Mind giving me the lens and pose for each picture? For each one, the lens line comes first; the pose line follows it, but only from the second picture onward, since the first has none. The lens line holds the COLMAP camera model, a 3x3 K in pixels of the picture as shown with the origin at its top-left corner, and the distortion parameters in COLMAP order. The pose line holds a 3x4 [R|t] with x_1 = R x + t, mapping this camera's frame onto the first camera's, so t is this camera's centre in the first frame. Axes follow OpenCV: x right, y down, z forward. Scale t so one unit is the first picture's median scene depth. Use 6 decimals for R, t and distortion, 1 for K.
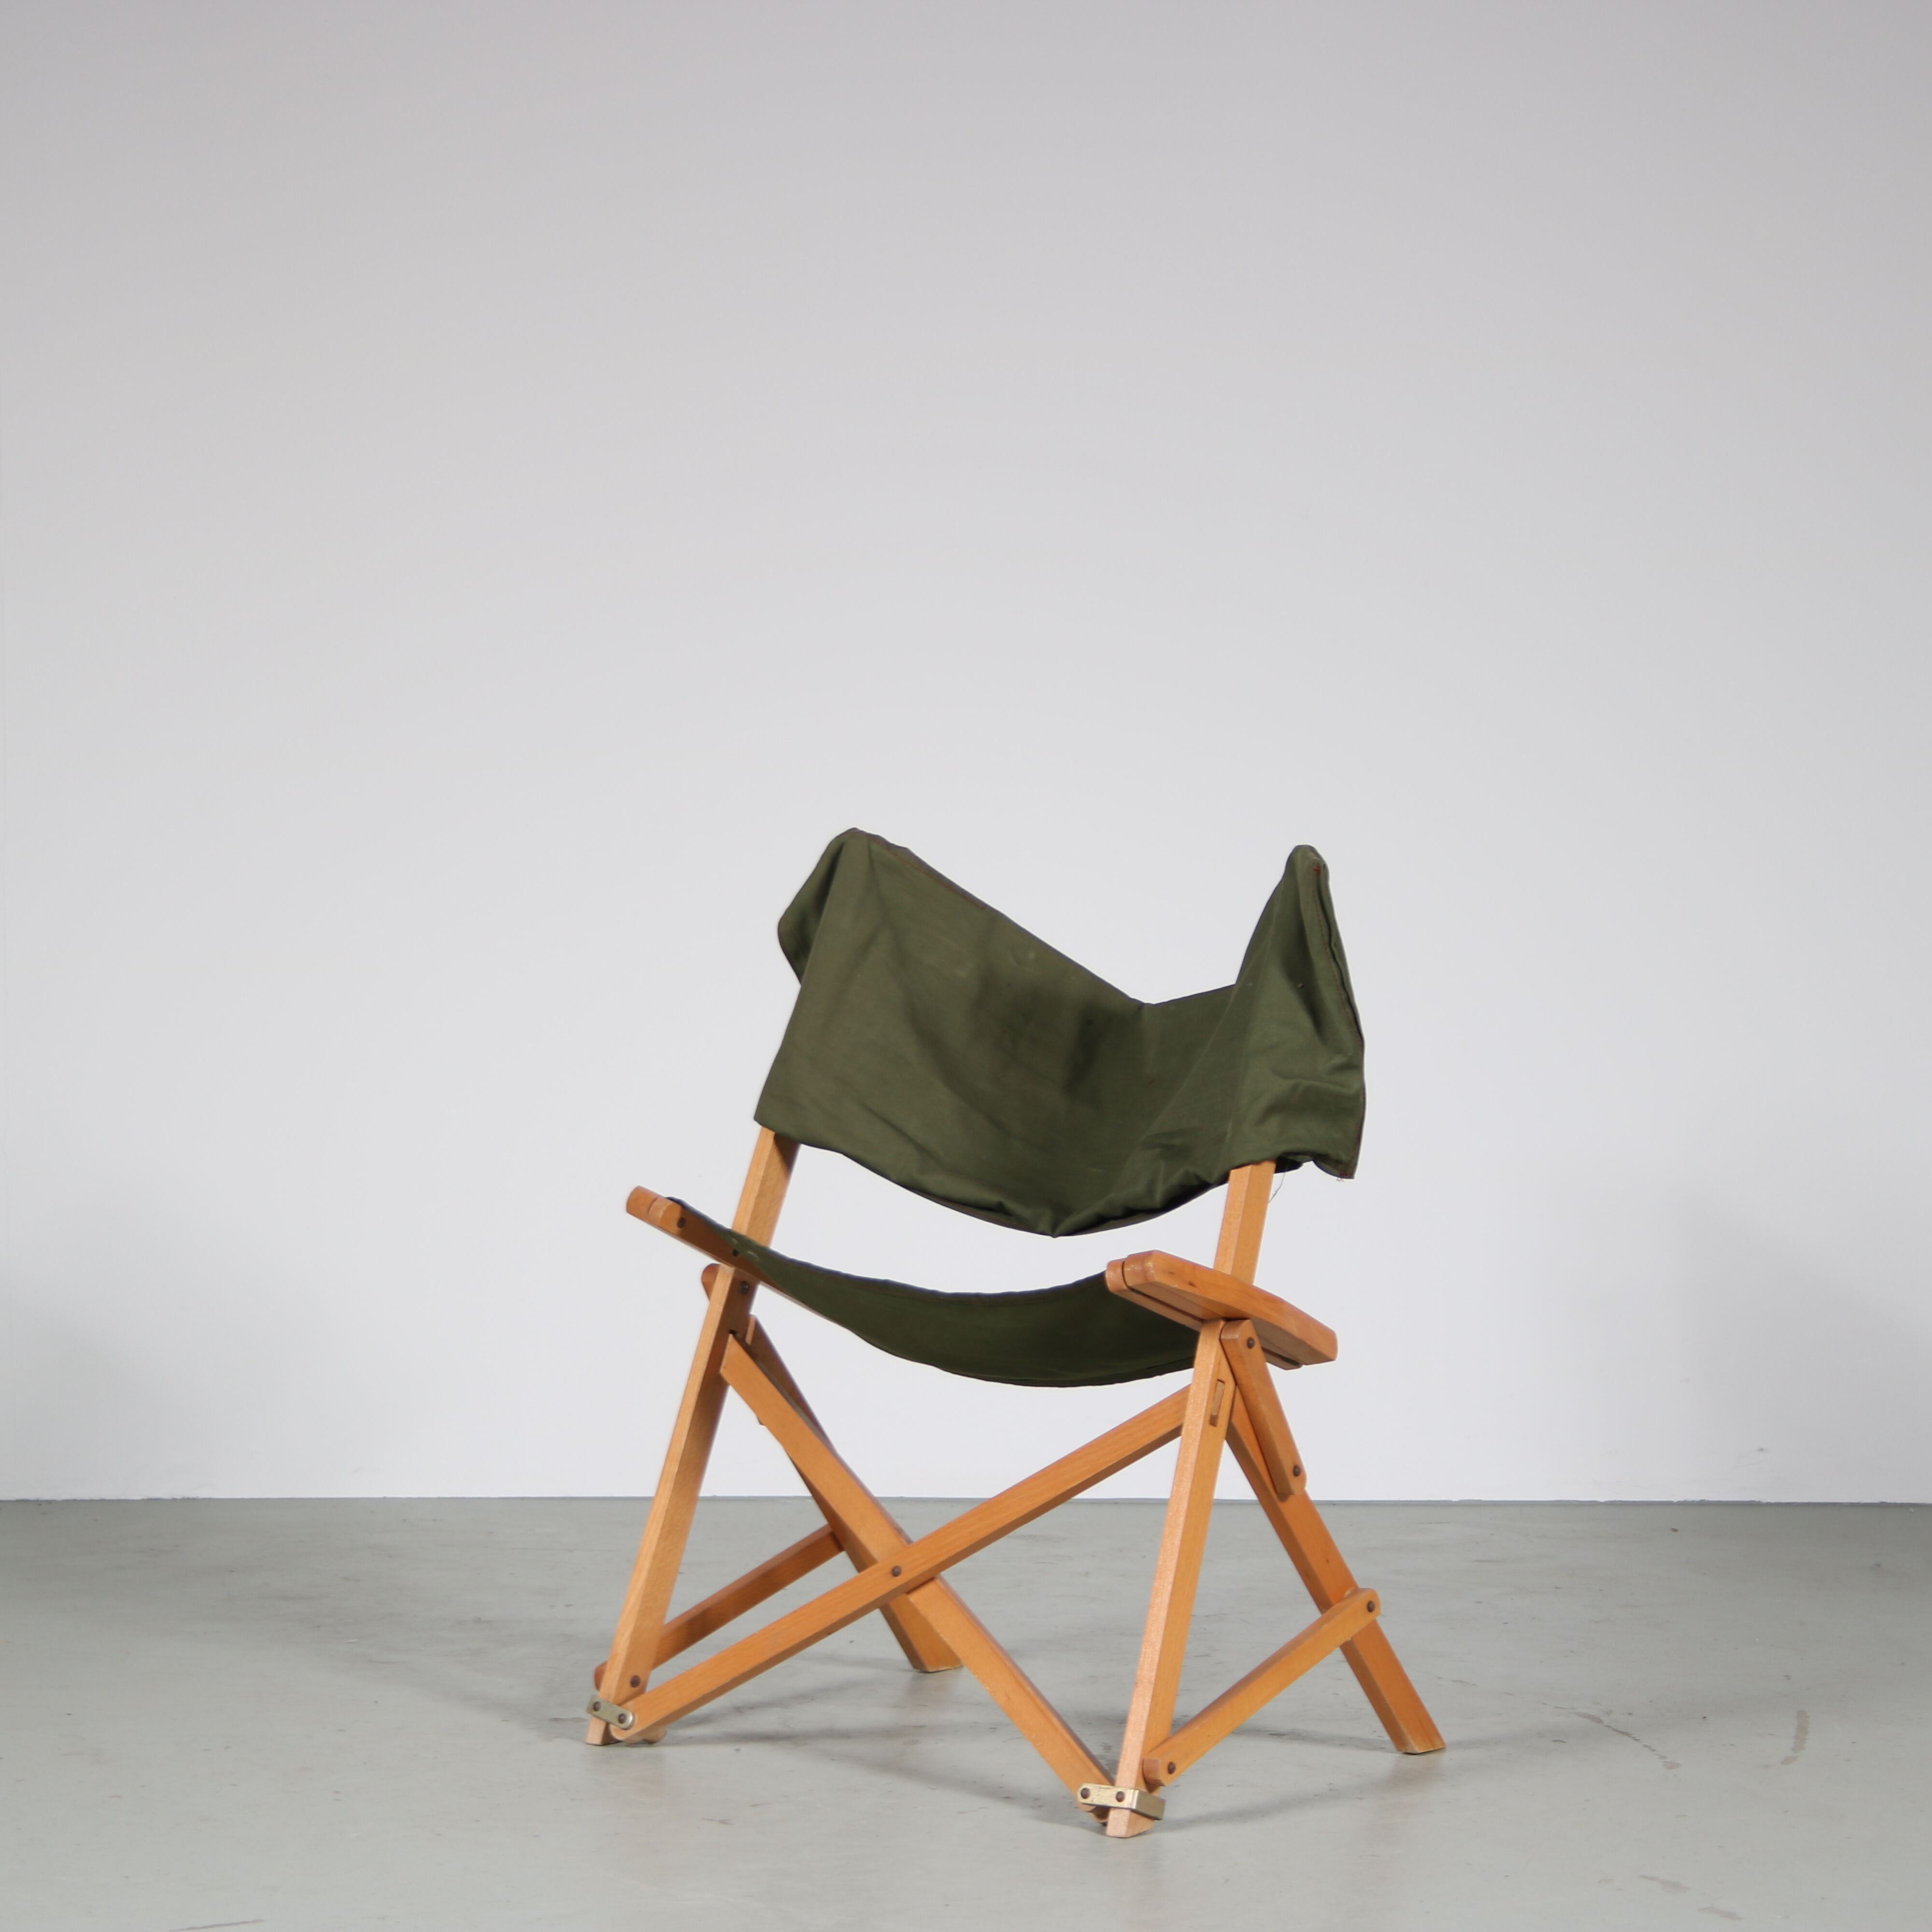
lens RADIAL K [[4534.5, 0, 966.0], [0, 4534.5, 966.0], [0, 0, 1]] dist [-0.004473, -0.515678]
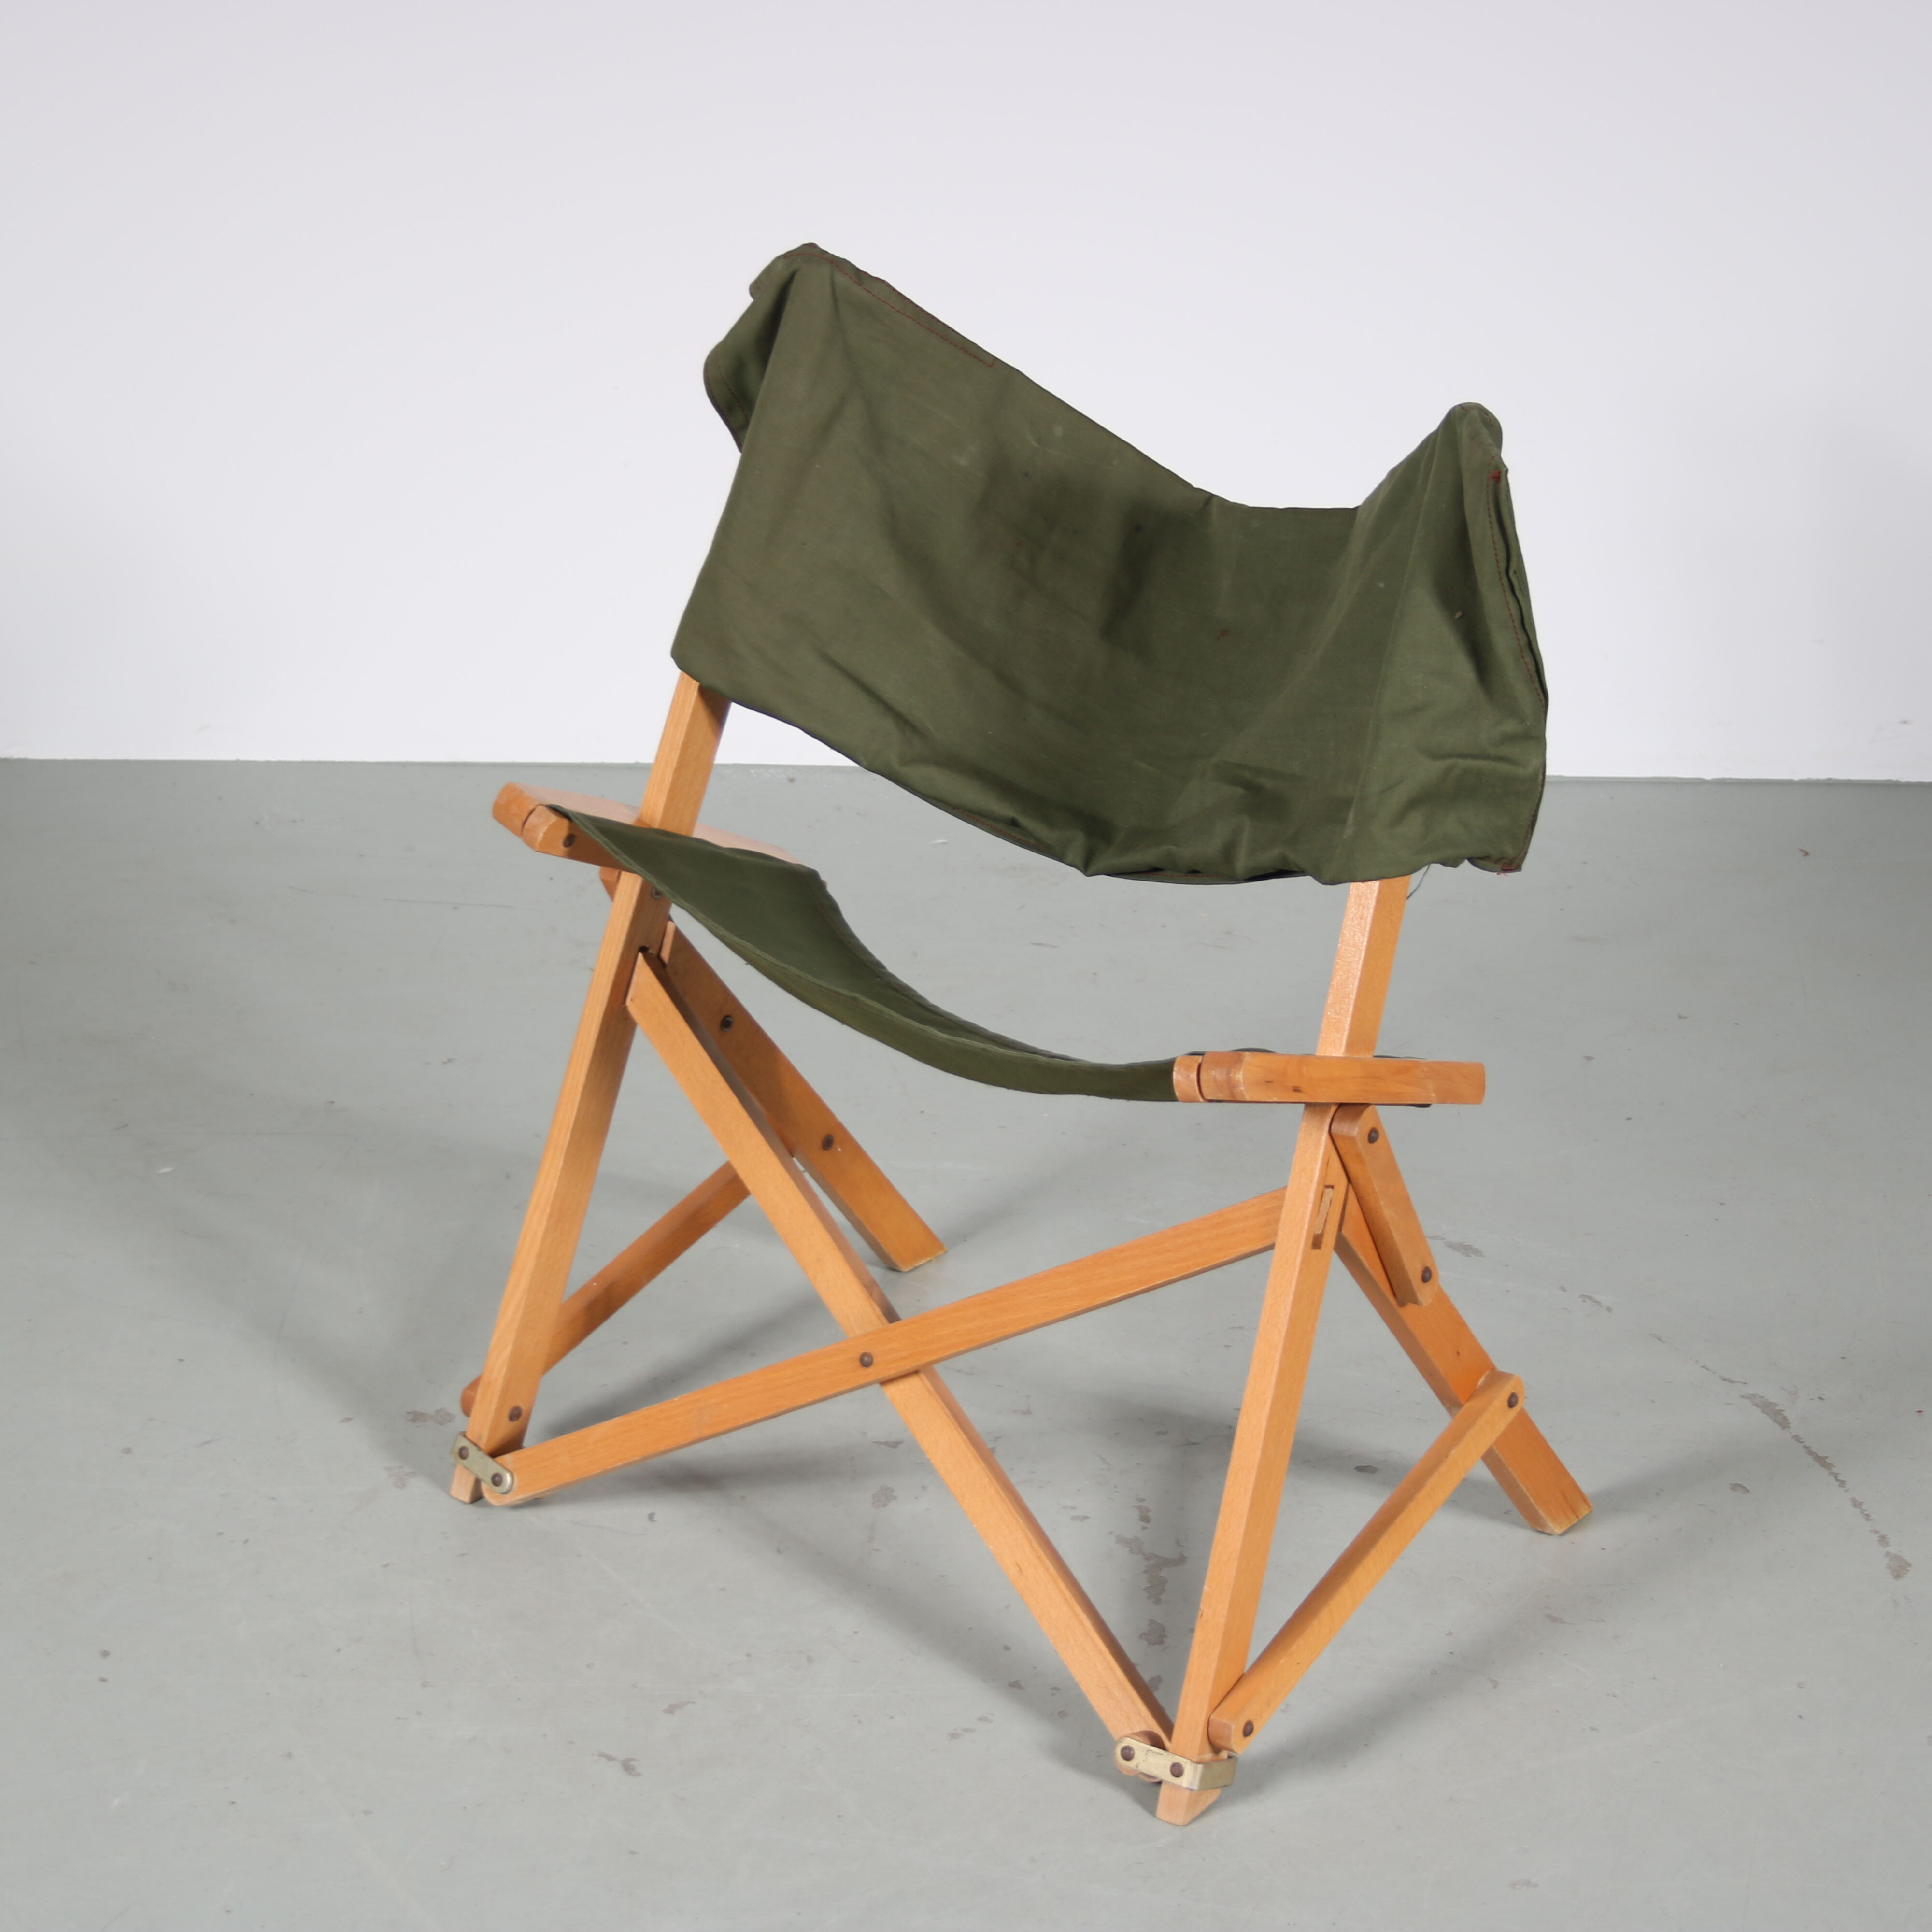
lens RADIAL K [[4714.9, 0, 966.0], [0, 4714.9, 966.0], [0, 0, 1]] dist [-0.026345, 0.143932]
pose [[0.999897, 0.009094, 0.011065, -0.007757], [-0.011634, 0.966313, 0.257108, -0.114023], [-0.008354, -0.257210, 0.966319, 0.263167]]
